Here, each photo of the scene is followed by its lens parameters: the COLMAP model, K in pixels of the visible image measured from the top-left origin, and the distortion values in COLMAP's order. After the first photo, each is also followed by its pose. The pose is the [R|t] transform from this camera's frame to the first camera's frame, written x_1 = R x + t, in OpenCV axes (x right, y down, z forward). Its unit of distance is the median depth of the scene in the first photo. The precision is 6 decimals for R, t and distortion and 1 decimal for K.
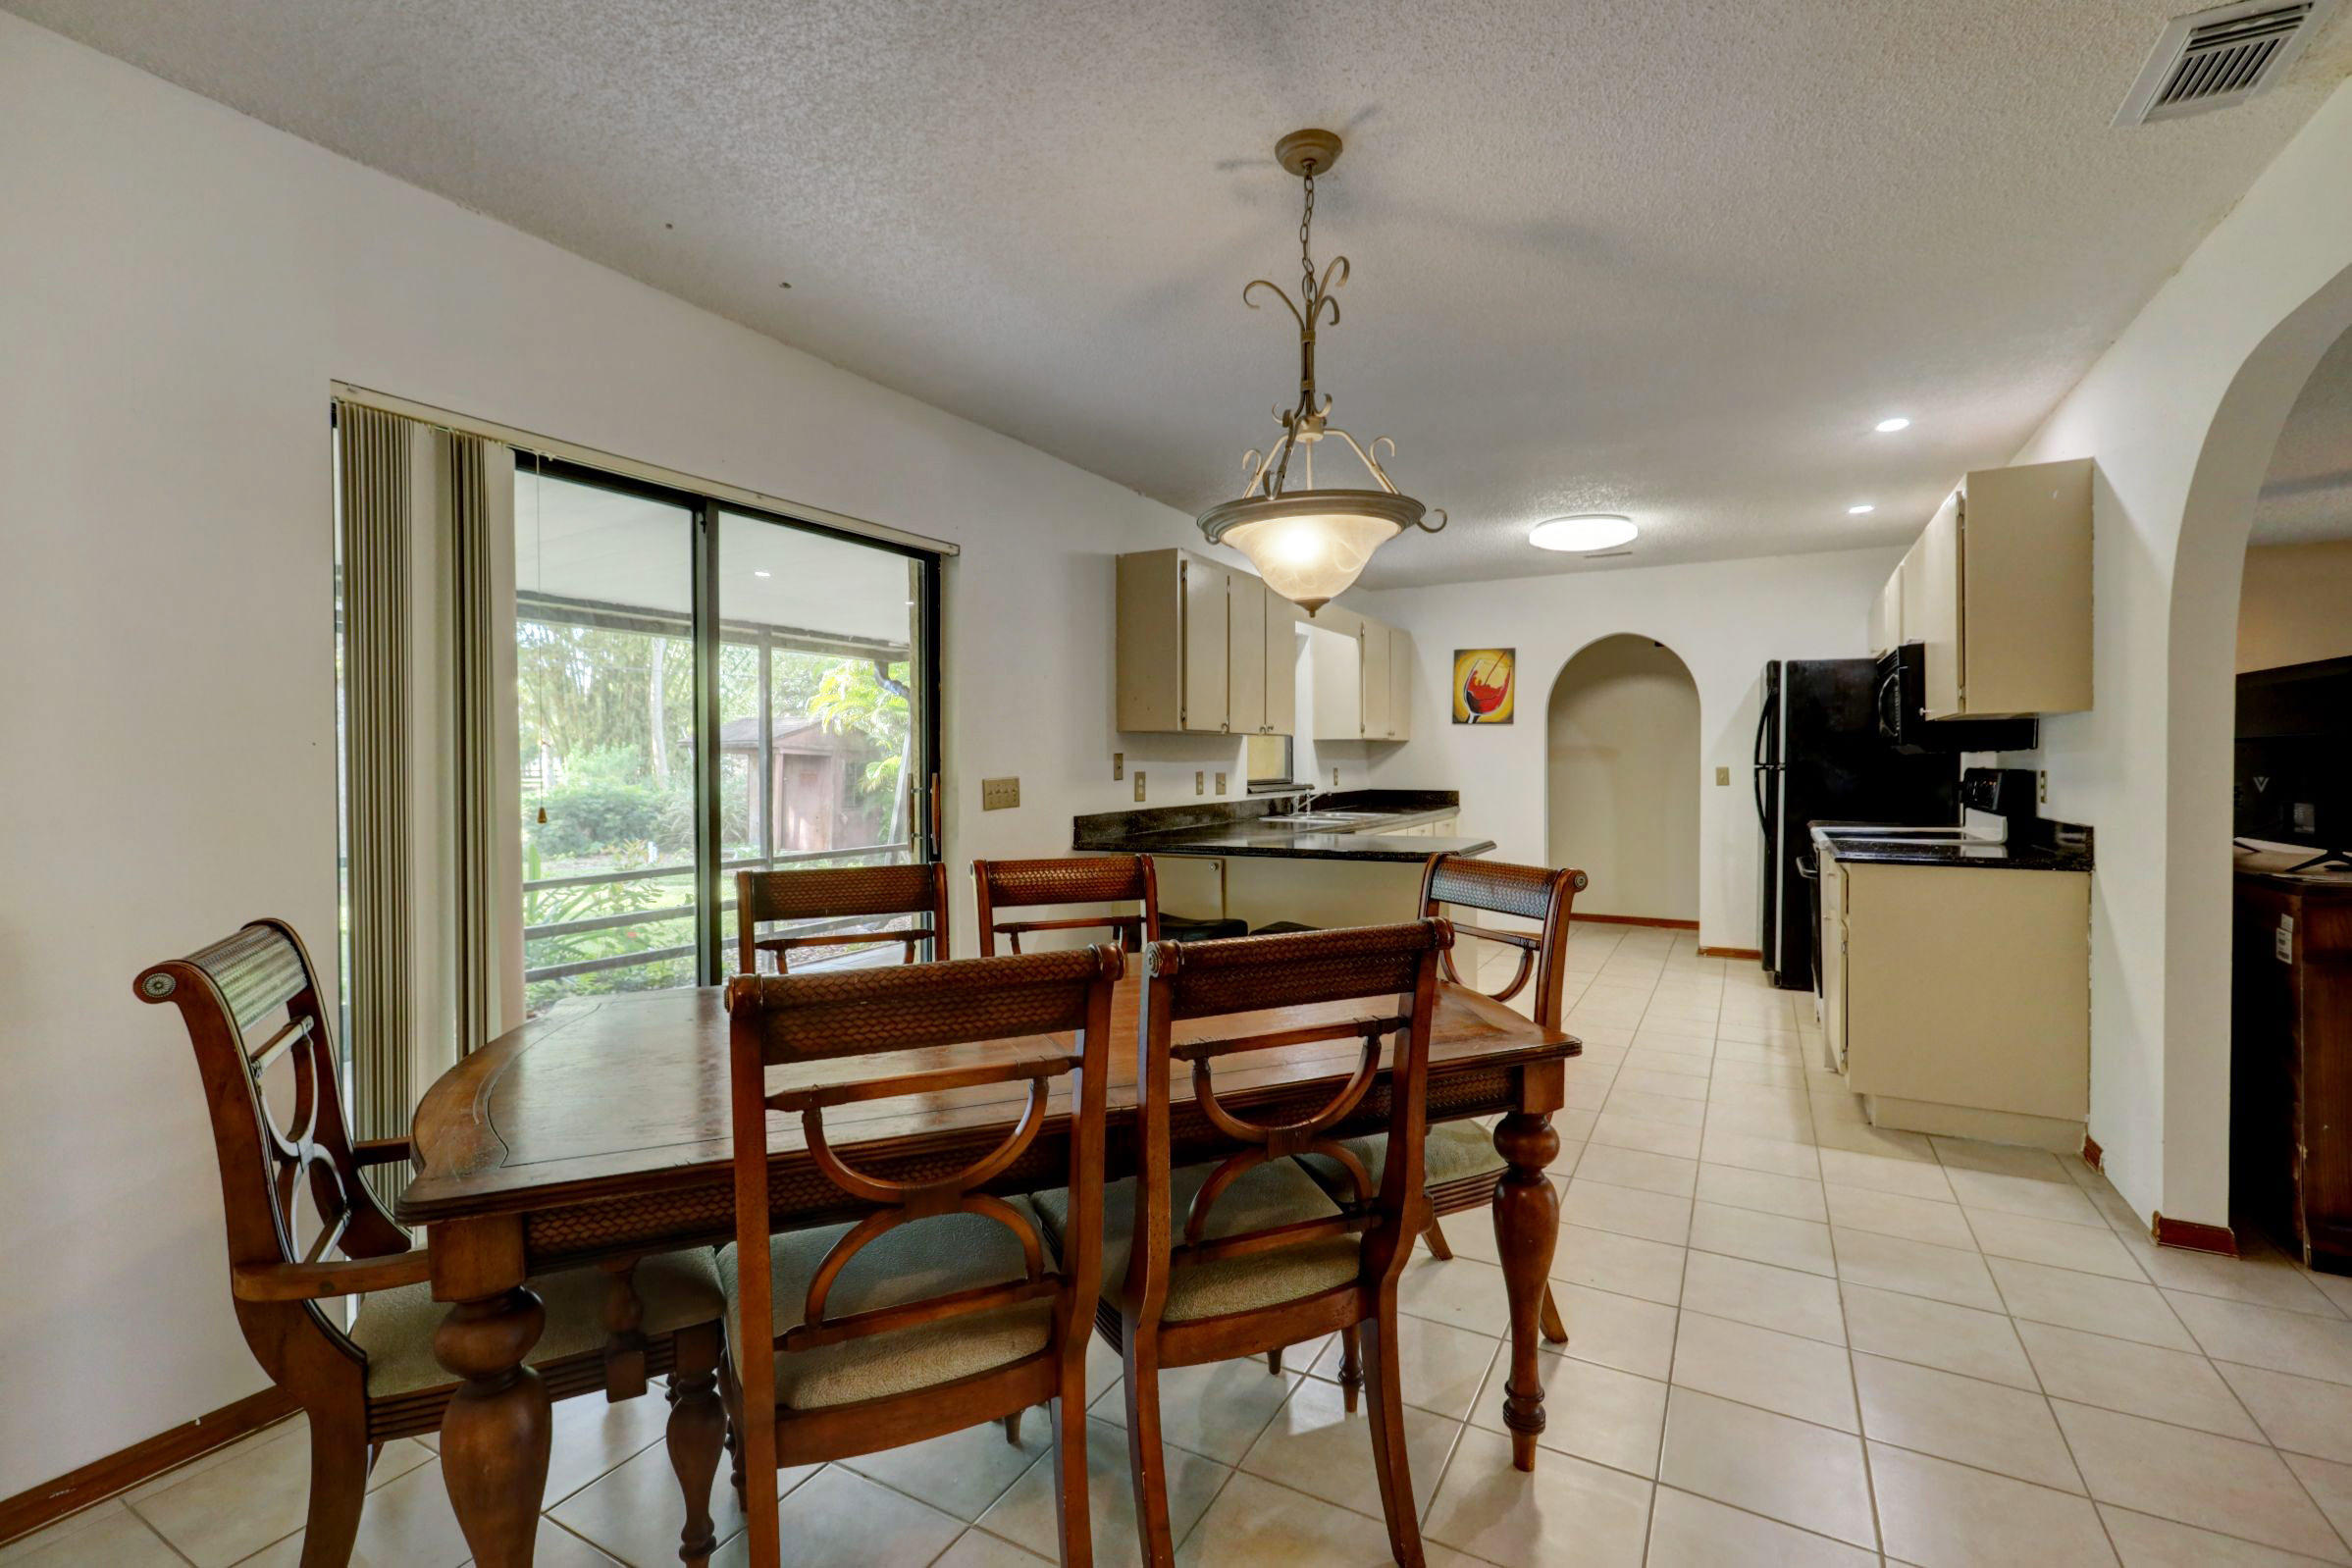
lens RADIAL K [[1044.9, 0, 1174.1], [0, 1044.9, 778.2], [0, 0, 1]] dist [-0.002096, -0.000297]
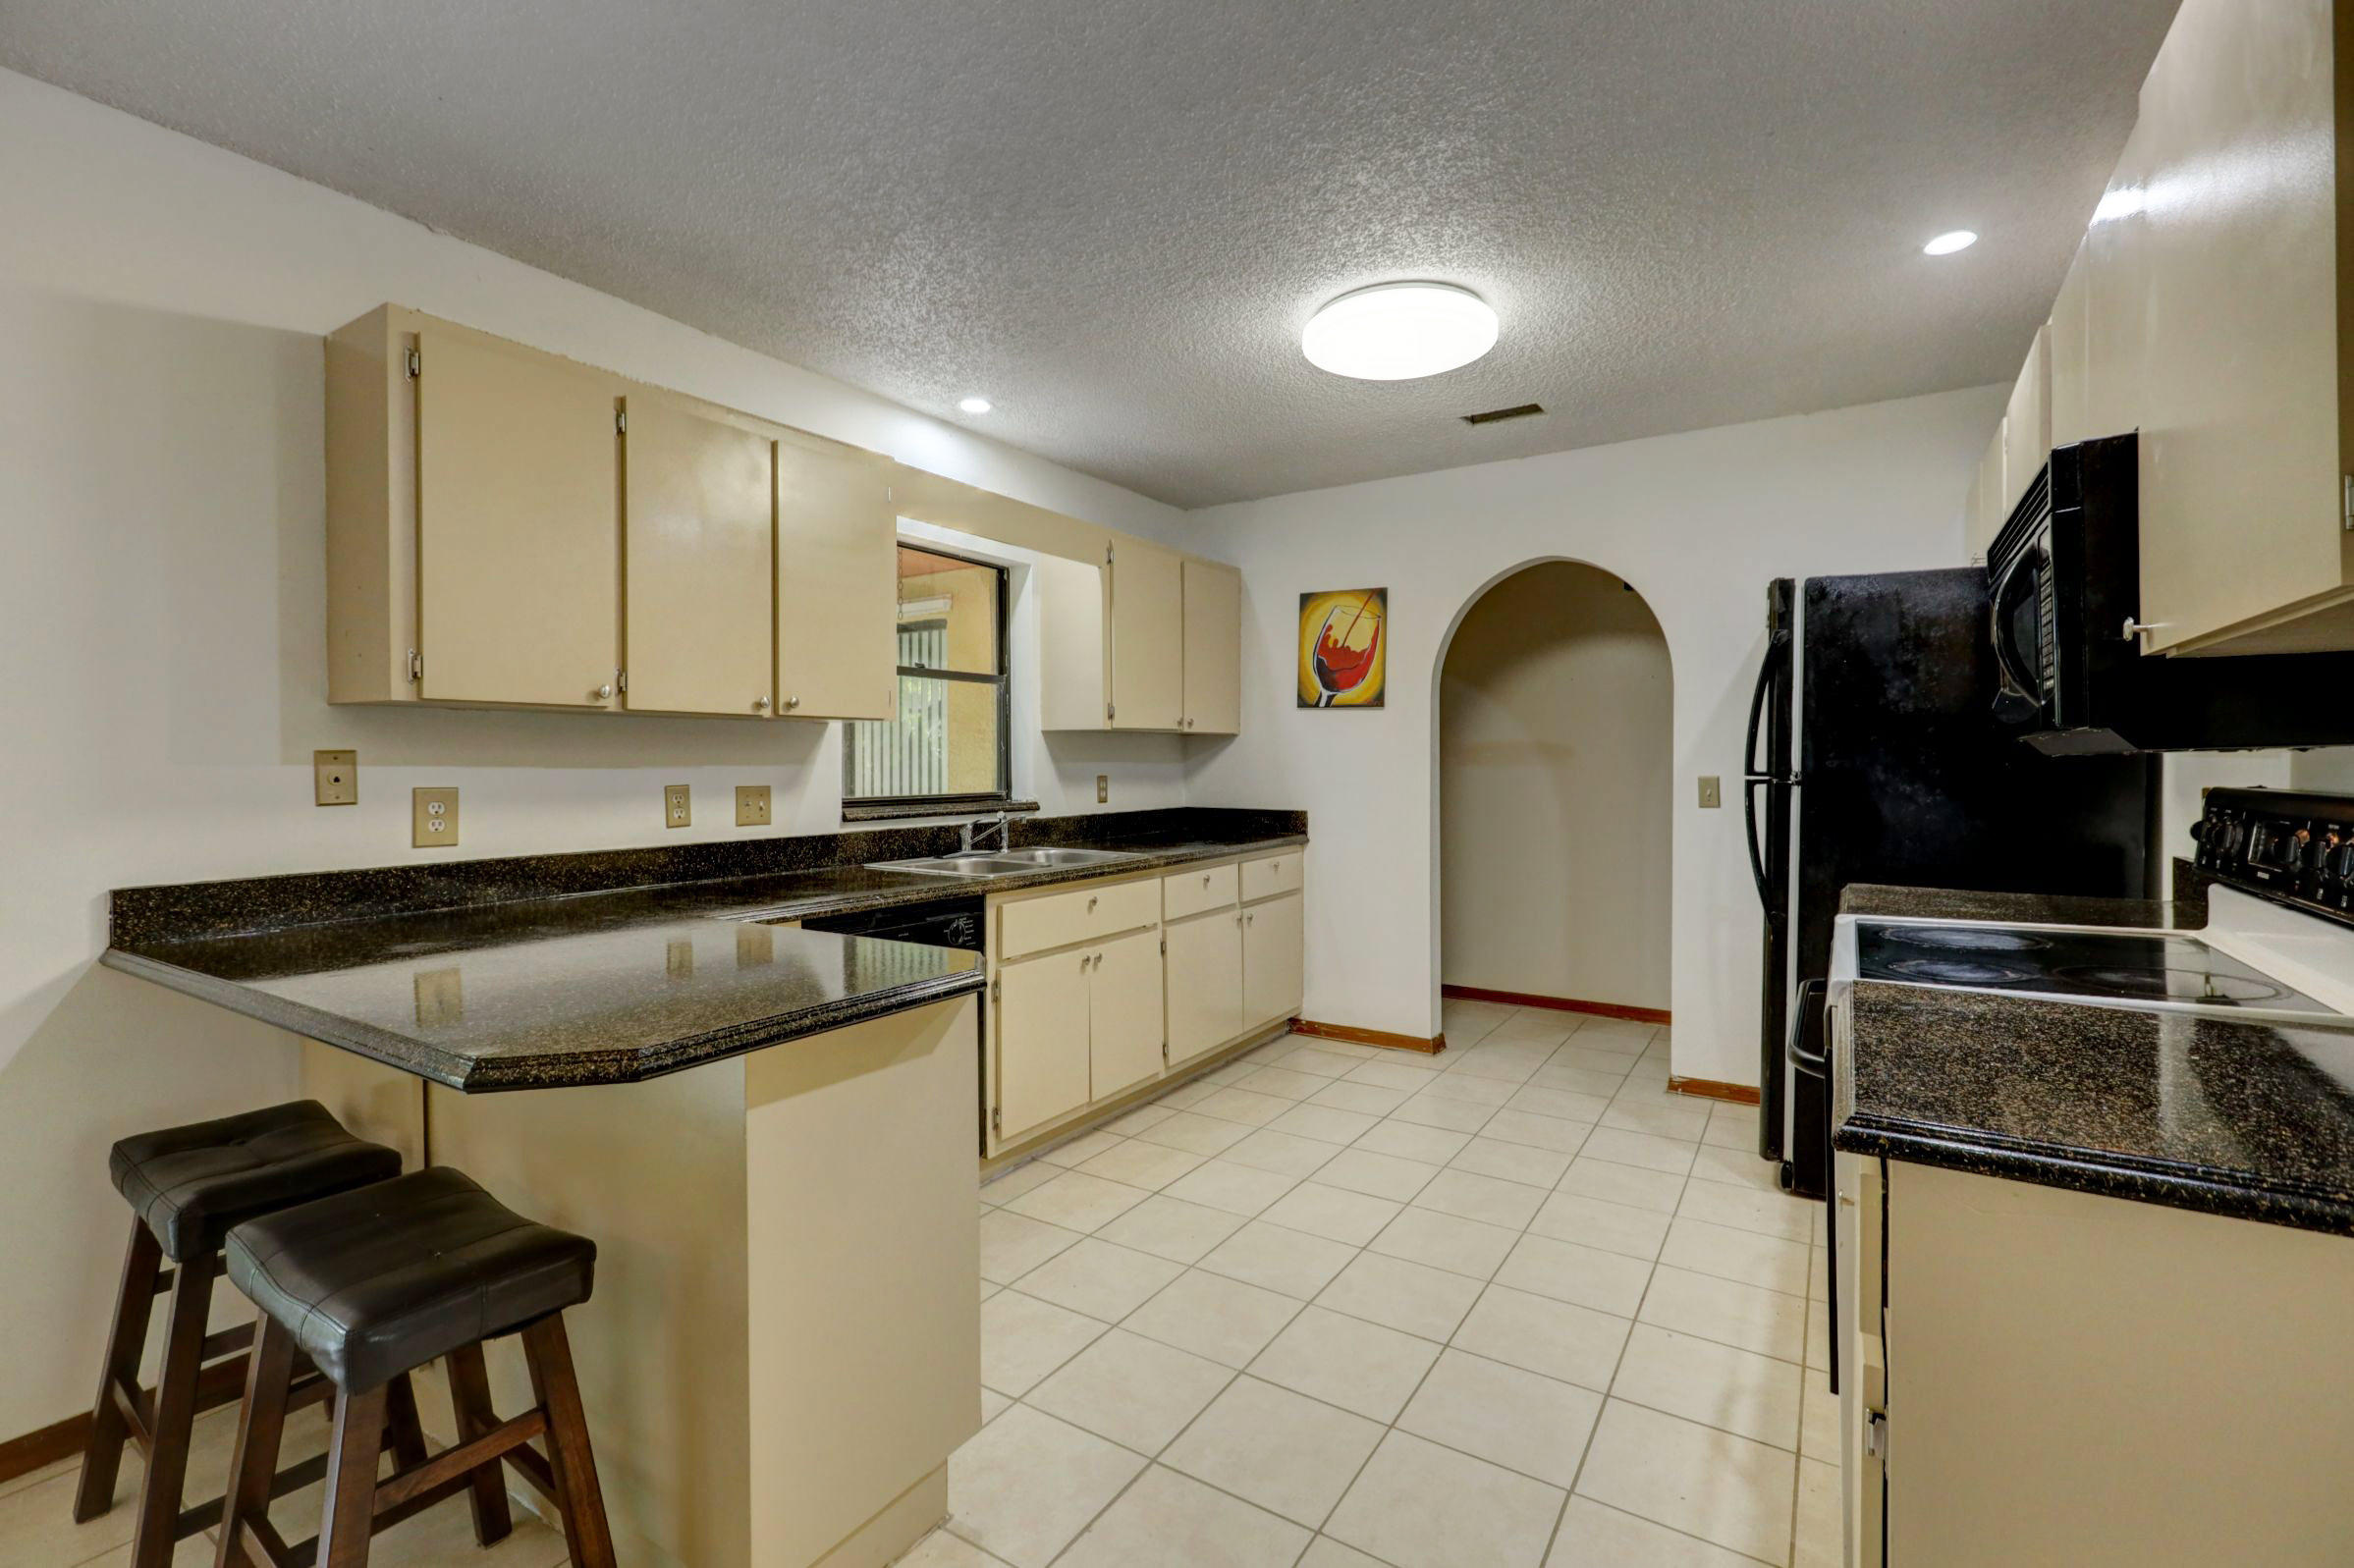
lens RADIAL K [[1045.7, 0, 1177.7], [0, 1045.7, 776.6], [0, 0, 1]] dist [-0.002096, -0.000297]
pose [[0.998193, 0.003283, -0.059992, 0.258238], [-0.003402, 0.999992, -0.001874, -0.008603], [0.059985, 0.002075, 0.998197, 0.387649]]
